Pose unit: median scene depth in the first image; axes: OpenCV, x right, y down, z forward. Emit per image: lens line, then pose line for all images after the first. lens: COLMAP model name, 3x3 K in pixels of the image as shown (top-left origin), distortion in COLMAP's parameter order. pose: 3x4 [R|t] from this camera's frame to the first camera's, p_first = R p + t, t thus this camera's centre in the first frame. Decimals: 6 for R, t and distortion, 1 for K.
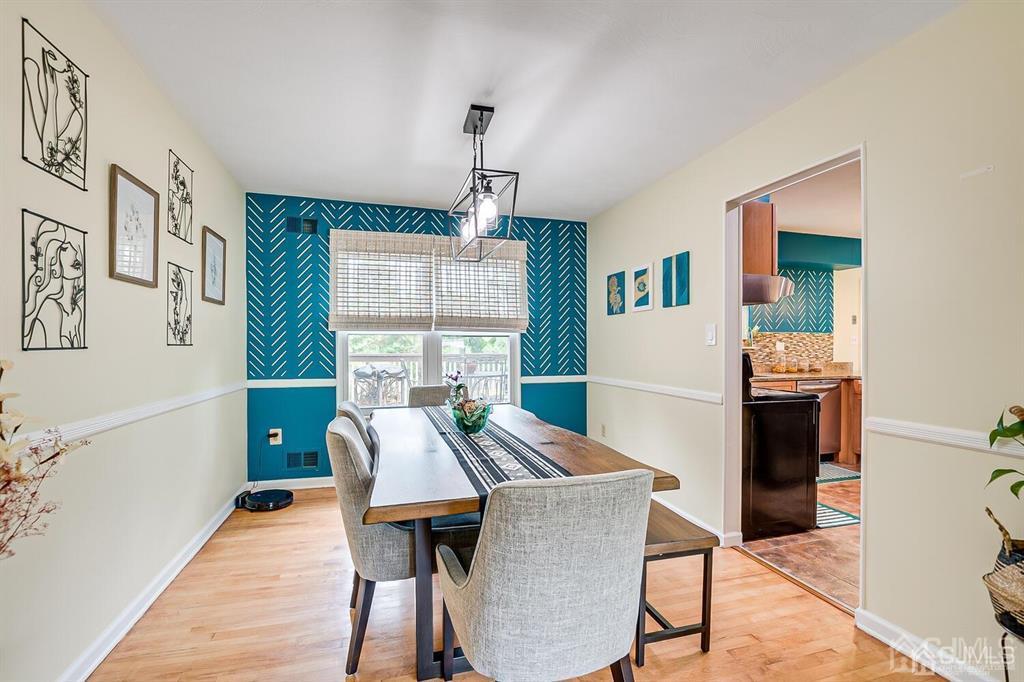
lens RADIAL K [[448.3, 0, 509.8], [0, 448.3, 348.0], [0, 0, 1]] dist [-0.020190, -0.000013]
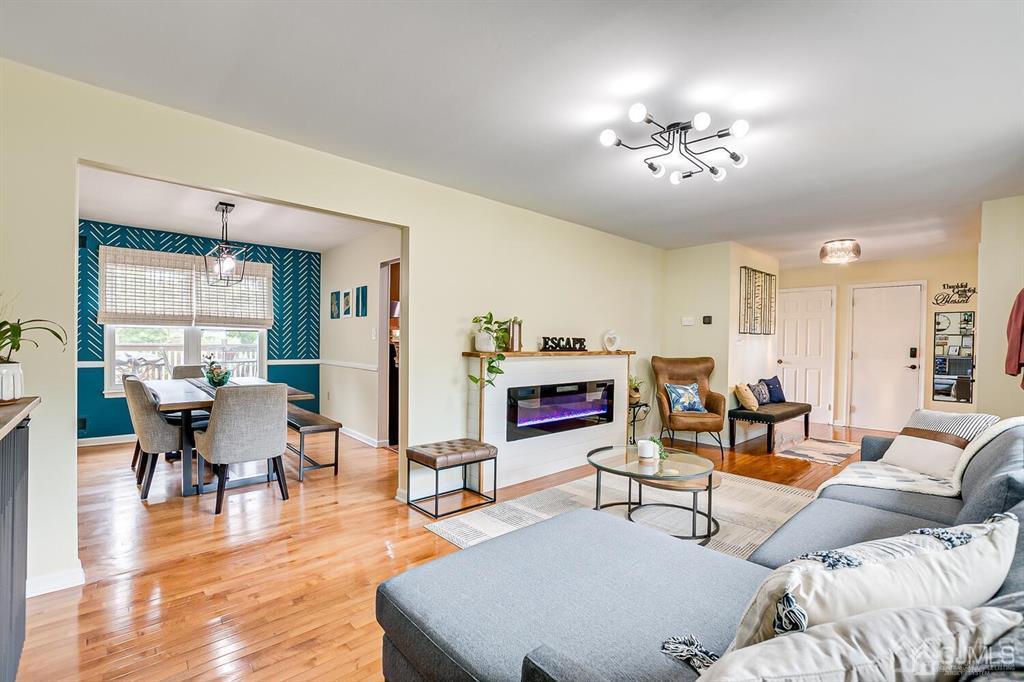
lens RADIAL K [[448.3, 0, 509.8], [0, 448.3, 348.0], [0, 0, 1]] dist [-0.020190, -0.000013]
pose [[0.900530, 0.006393, 0.434747, 0.114046], [-0.012530, 0.999858, 0.011251, 0.000955], [-0.434613, -0.015580, 0.900483, -0.660745]]
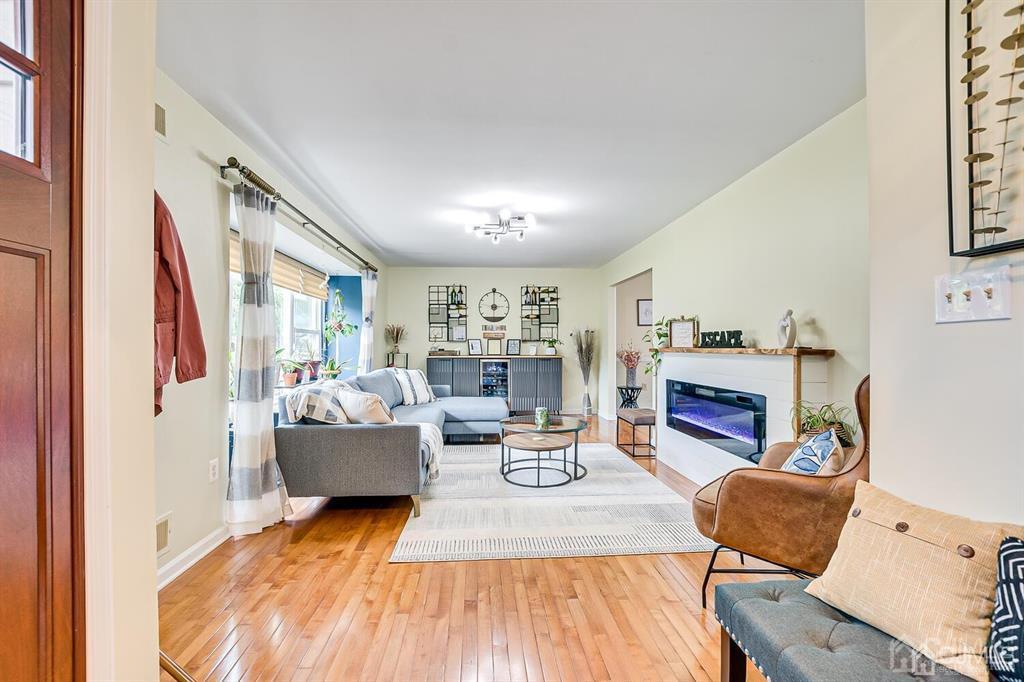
lens RADIAL K [[448.3, 0, 509.8], [0, 448.3, 348.0], [0, 0, 1]] dist [-0.020190, -0.000013]
pose [[-0.227237, 0.002497, -0.973836, 1.758635], [-0.005118, 0.999980, 0.003758, 0.019362], [0.973826, 0.005838, -0.227219, 0.103022]]
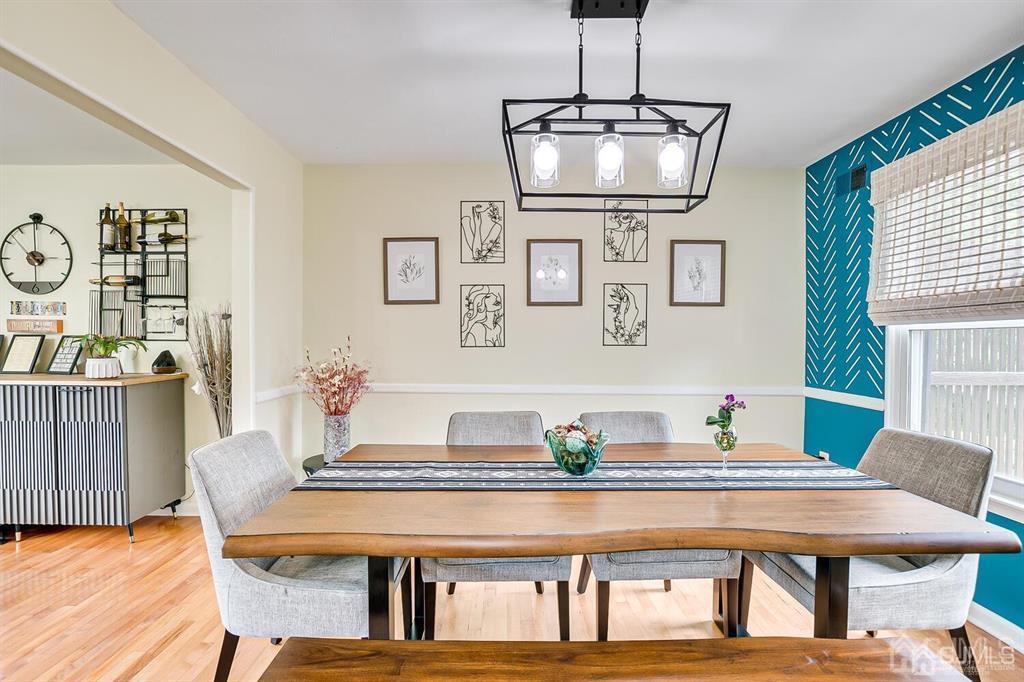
lens RADIAL K [[448.3, 0, 509.8], [0, 448.3, 348.0], [0, 0, 1]] dist [-0.020190, -0.000013]
pose [[-0.270987, 0.012185, -0.962506, 0.372739], [-0.010625, 0.999821, 0.015648, -0.010083], [0.962524, 0.014467, -0.270809, 0.656633]]
